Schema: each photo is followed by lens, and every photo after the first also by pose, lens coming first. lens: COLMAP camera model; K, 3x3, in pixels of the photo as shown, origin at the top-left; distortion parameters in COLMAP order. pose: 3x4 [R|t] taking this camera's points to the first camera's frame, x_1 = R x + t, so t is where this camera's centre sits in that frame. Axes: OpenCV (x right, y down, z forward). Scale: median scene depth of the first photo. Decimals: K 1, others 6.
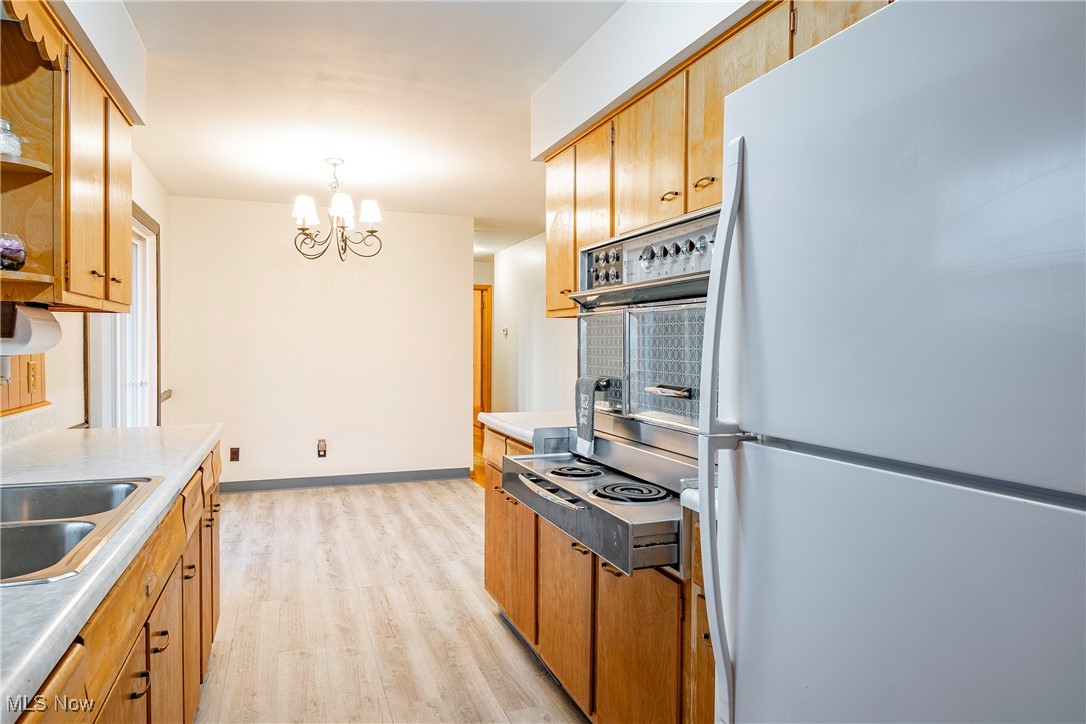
lens RADIAL K [[703.5, 0, 543.0], [0, 703.5, 362.0], [0, 0, 1]] dist [0.000363, -0.004922]
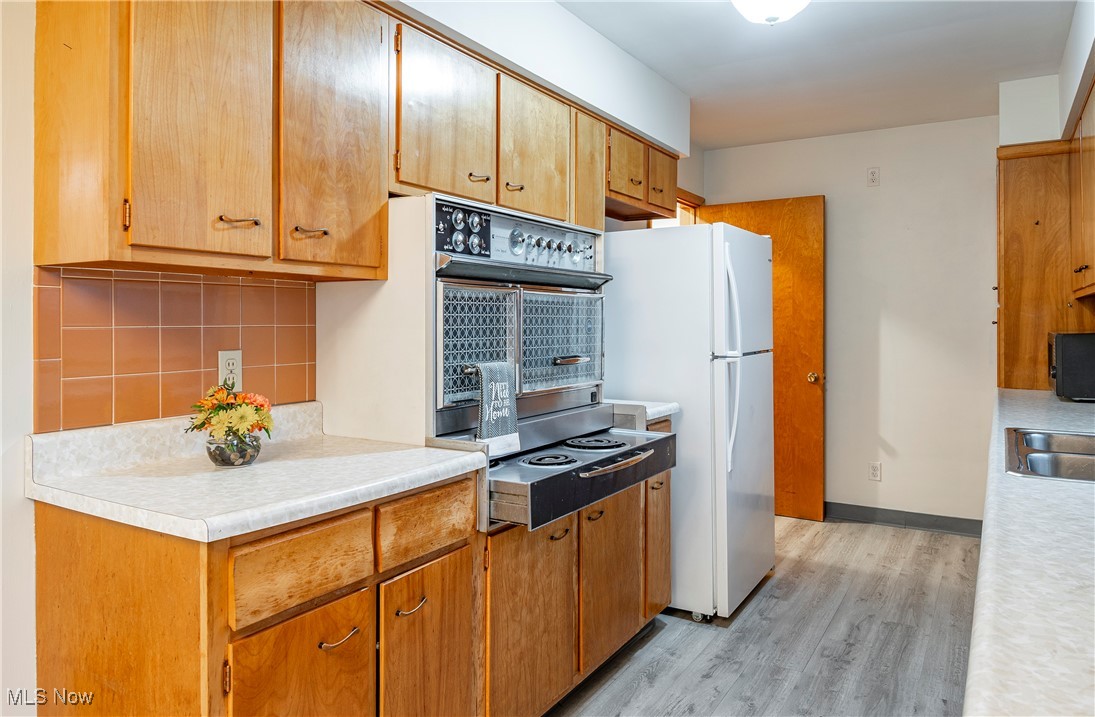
lens RADIAL K [[731.9, 0, 546.8], [0, 731.9, 322.2], [0, 0, 1]] dist [0.002466, 0.000218]
pose [[-0.618928, -0.001956, 0.785445, -0.557607], [0.019315, 0.999657, 0.017710, -0.034124], [-0.785210, 0.026132, -0.618678, 1.244581]]
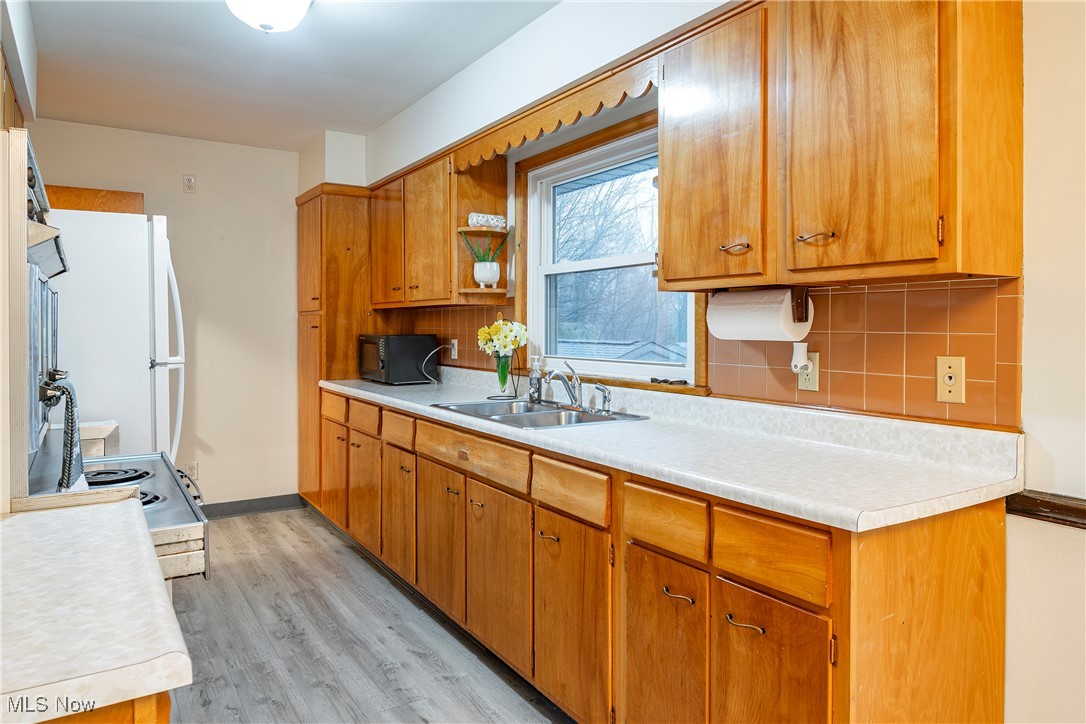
lens RADIAL K [[708.7, 0, 539.7], [0, 708.7, 337.2], [0, 0, 1]] dist [0.000538, -0.000433]
pose [[-0.977627, -0.003581, -0.210315, -0.176126], [-0.011950, 0.999186, 0.038535, -0.037474], [0.210006, 0.040186, -0.976874, 1.407052]]
